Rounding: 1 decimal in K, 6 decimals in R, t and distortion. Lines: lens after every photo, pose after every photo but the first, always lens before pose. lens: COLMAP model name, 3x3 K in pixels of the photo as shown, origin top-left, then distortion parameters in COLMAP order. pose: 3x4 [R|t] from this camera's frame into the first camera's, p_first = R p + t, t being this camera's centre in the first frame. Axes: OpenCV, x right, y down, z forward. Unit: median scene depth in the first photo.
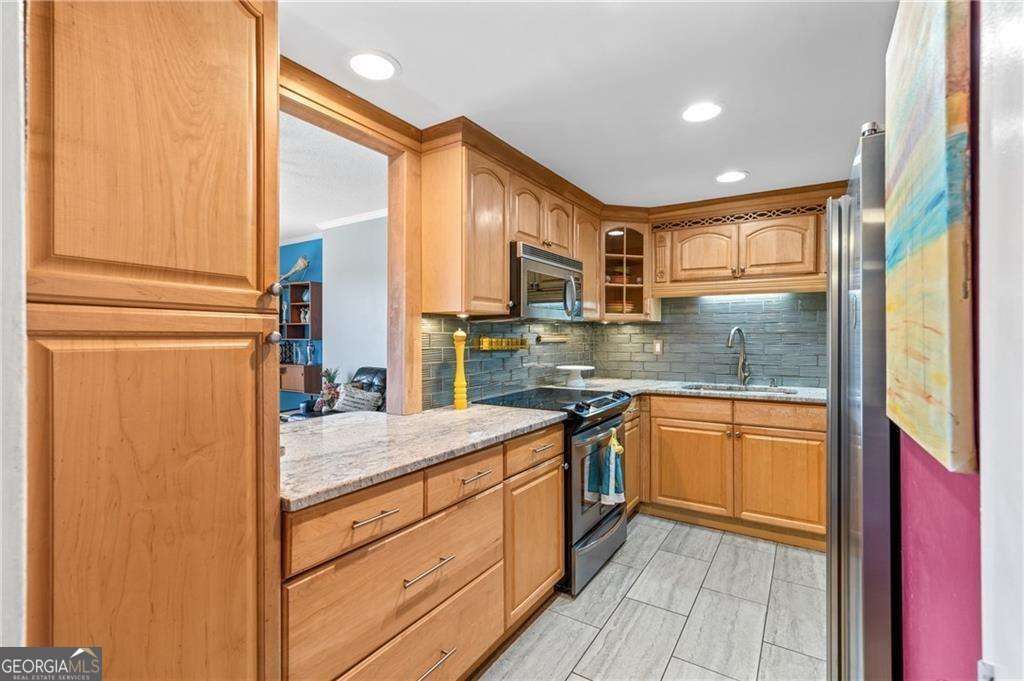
lens RADIAL K [[467.7, 0, 513.2], [0, 467.7, 336.7], [0, 0, 1]] dist [-0.012225, -0.000060]
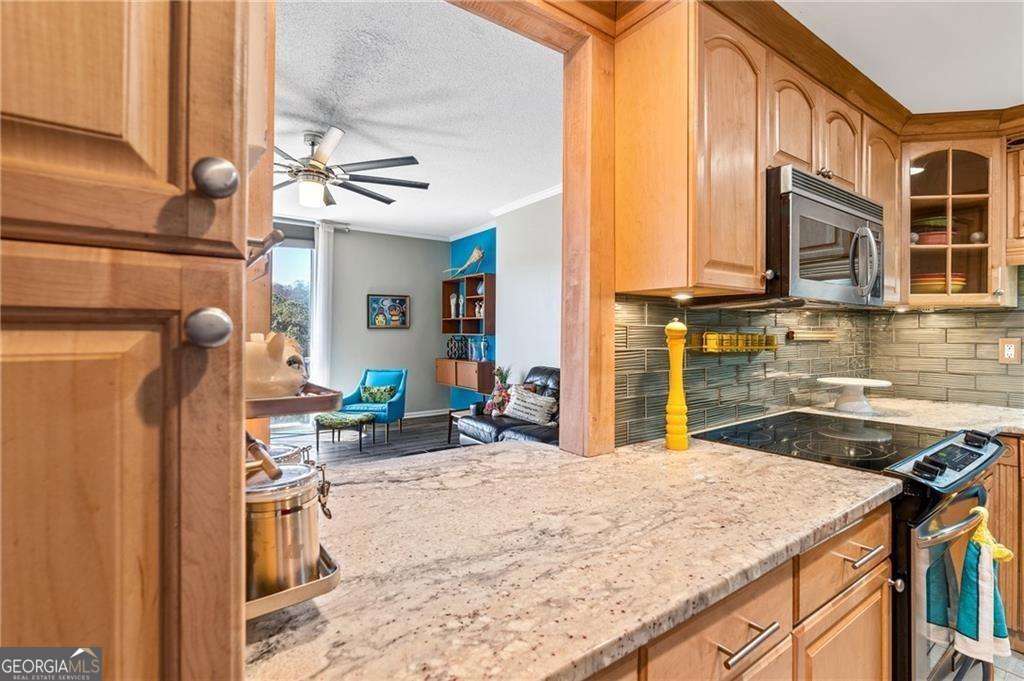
lens RADIAL K [[467.7, 0, 513.2], [0, 467.7, 336.7], [0, 0, 1]] dist [-0.012225, -0.000060]
pose [[0.931240, 0.006964, -0.364341, -0.076798], [-0.003822, 0.999949, 0.009344, 0.001995], [0.364387, -0.007309, 0.931219, 0.299135]]
